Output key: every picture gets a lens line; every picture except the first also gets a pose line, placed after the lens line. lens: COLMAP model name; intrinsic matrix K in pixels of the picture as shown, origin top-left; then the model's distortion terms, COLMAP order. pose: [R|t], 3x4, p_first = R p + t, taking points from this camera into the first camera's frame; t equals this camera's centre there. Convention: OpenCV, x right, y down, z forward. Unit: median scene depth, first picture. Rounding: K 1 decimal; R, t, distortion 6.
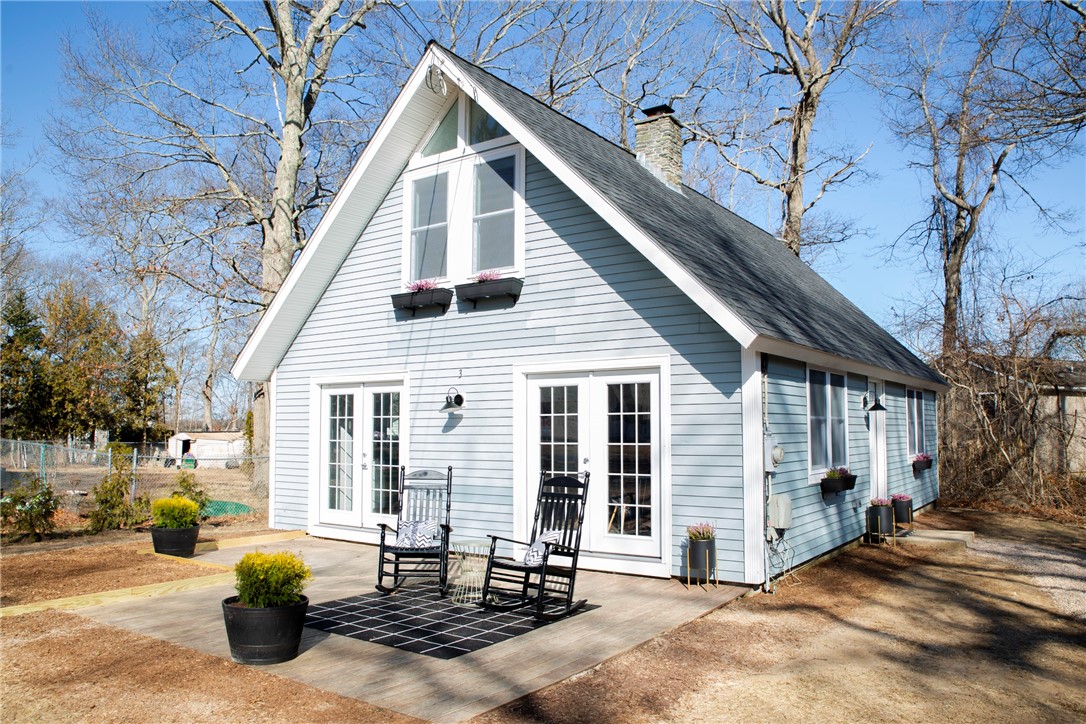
lens RADIAL K [[913.6, 0, 522.6], [0, 913.6, 338.4], [0, 0, 1]] dist [-0.121840, 0.054089]
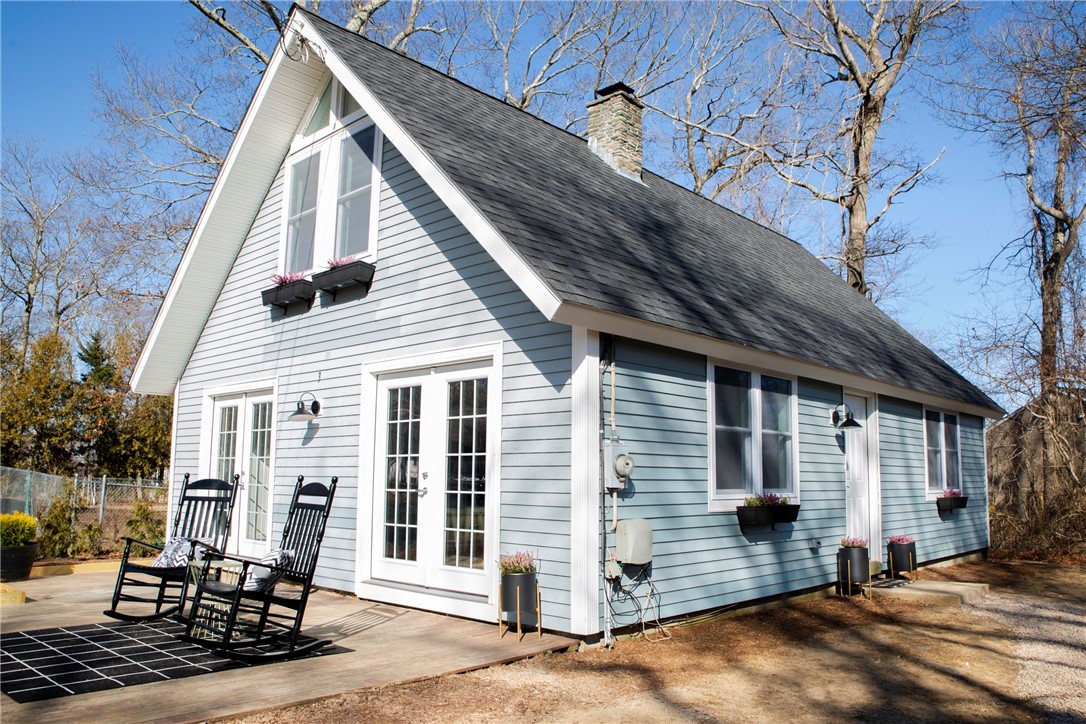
lens RADIAL K [[913.6, 0, 522.4], [0, 913.6, 339.9], [0, 0, 1]] dist [-0.121840, 0.054089]
pose [[0.988447, -0.009446, -0.151273, 0.251320], [0.000755, 0.998351, -0.057406, 0.052770], [0.151565, 0.056629, 0.986824, 0.175087]]
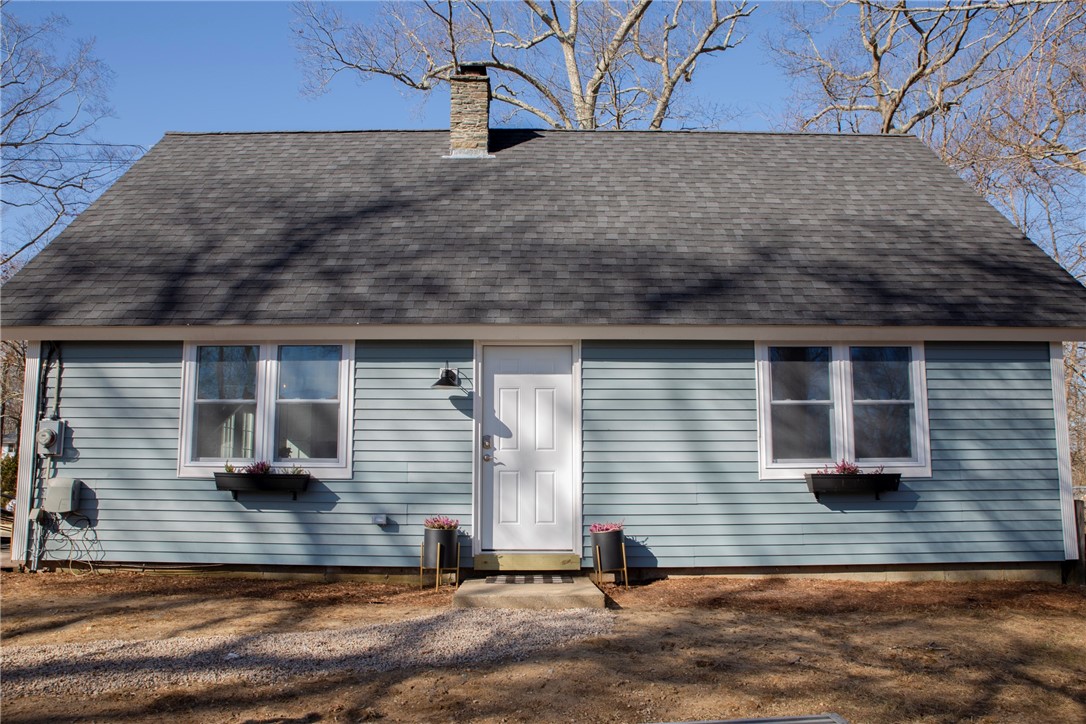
lens RADIAL K [[913.6, 0, 540.6], [0, 913.6, 364.0], [0, 0, 1]] dist [-0.121840, 0.054089]
pose [[0.508513, -0.127246, -0.851601, 1.131686], [0.079117, 0.991741, -0.100943, 0.152600], [0.857412, -0.016045, 0.514380, 0.772160]]
